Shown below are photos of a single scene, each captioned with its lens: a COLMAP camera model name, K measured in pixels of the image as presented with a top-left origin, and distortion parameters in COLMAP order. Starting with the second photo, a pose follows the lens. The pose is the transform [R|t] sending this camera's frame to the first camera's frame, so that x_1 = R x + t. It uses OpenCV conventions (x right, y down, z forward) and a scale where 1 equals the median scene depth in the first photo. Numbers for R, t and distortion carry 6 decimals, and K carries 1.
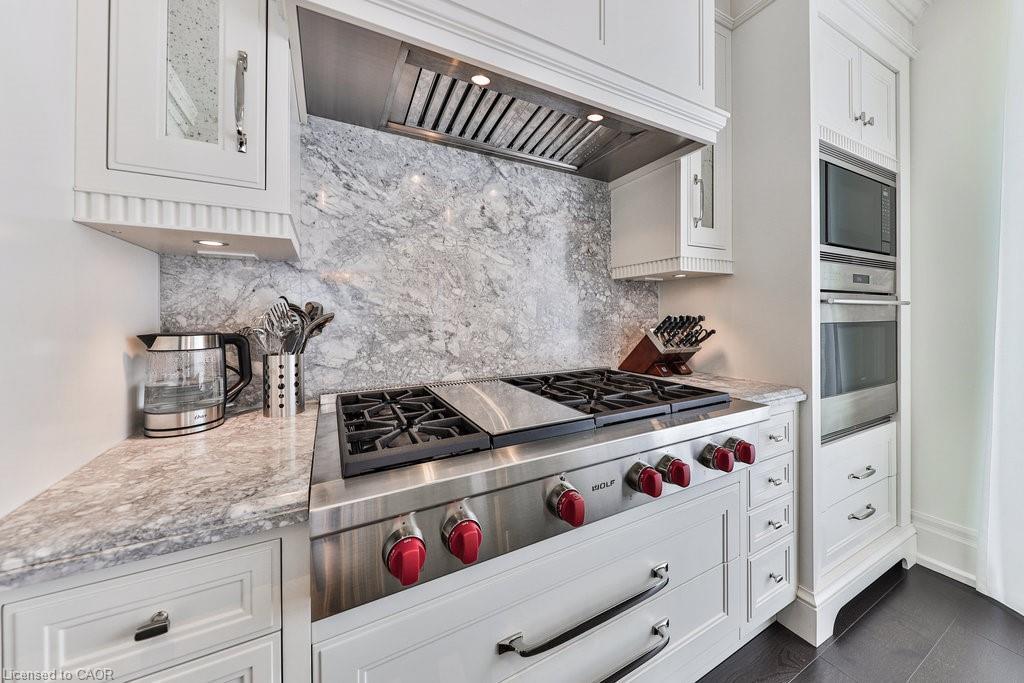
lens RADIAL K [[353.1, 0, 514.0], [0, 353.1, 313.8], [0, 0, 1]] dist [0.001177, -0.003865]
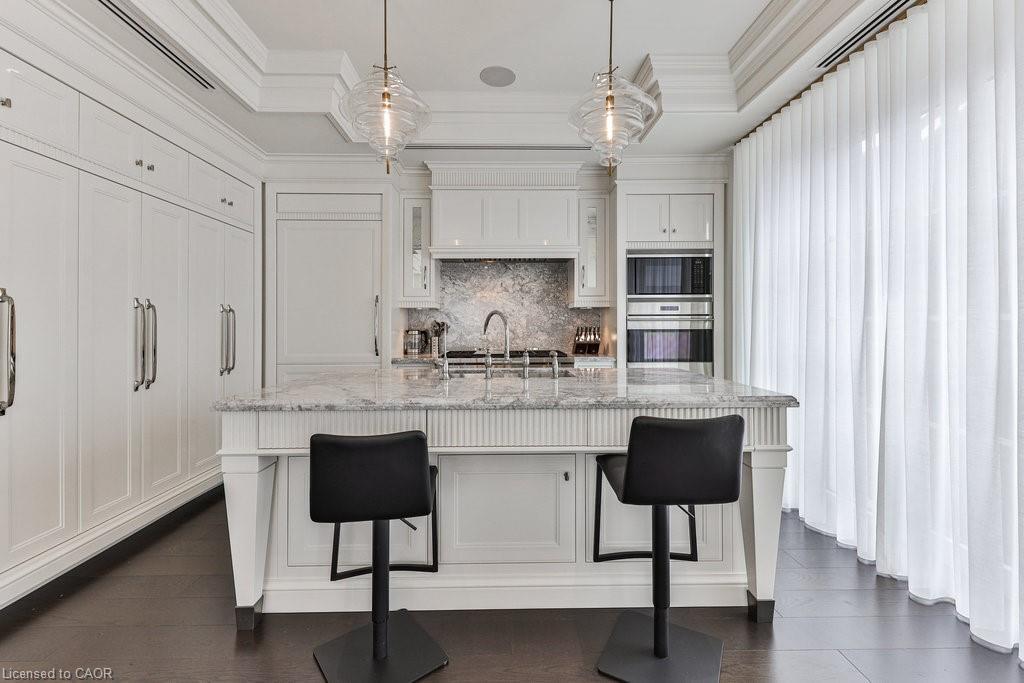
lens RADIAL K [[426.2, 0, 509.7], [0, 426.2, 324.1], [0, 0, 1]] dist [0.000163, -0.000252]
pose [[0.892118, 0.000358, -0.451803, 1.797740], [0.000285, 0.999999, 0.001355, -0.016871], [0.451803, -0.001337, 0.892117, -2.284155]]
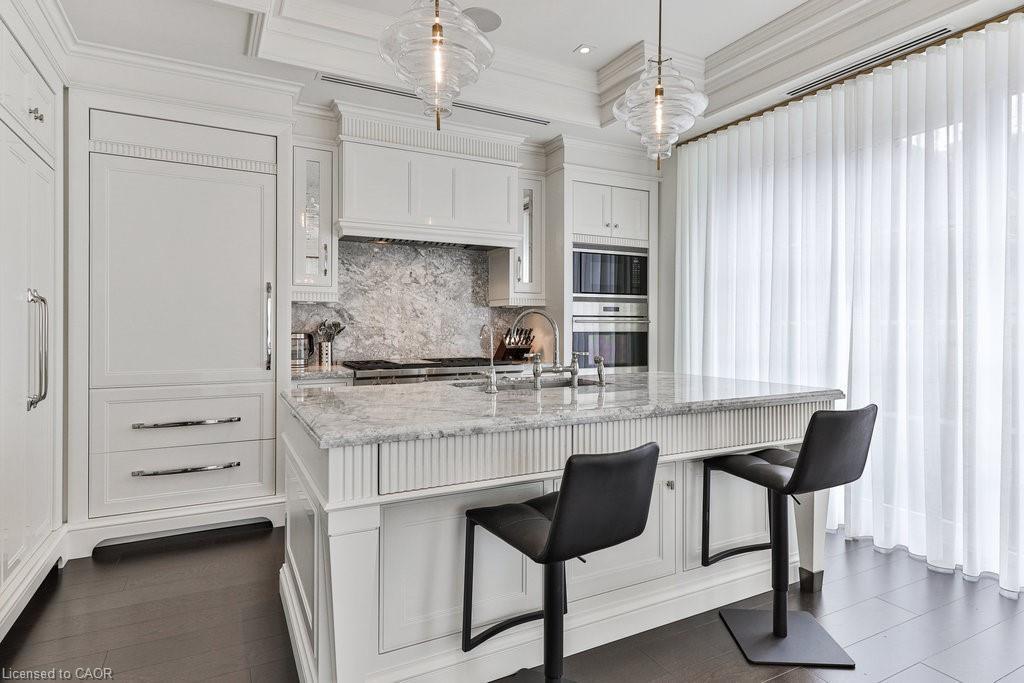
lens RADIAL K [[550.2, 0, 509.9], [0, 550.2, 329.9], [0, 0, 1]] dist [-0.001042, 0.001172]
pose [[0.999931, 0.006669, -0.009638, 0.660224], [-0.006586, 0.999942, 0.008580, -0.014793], [0.009695, -0.008516, 0.999917, -2.758388]]
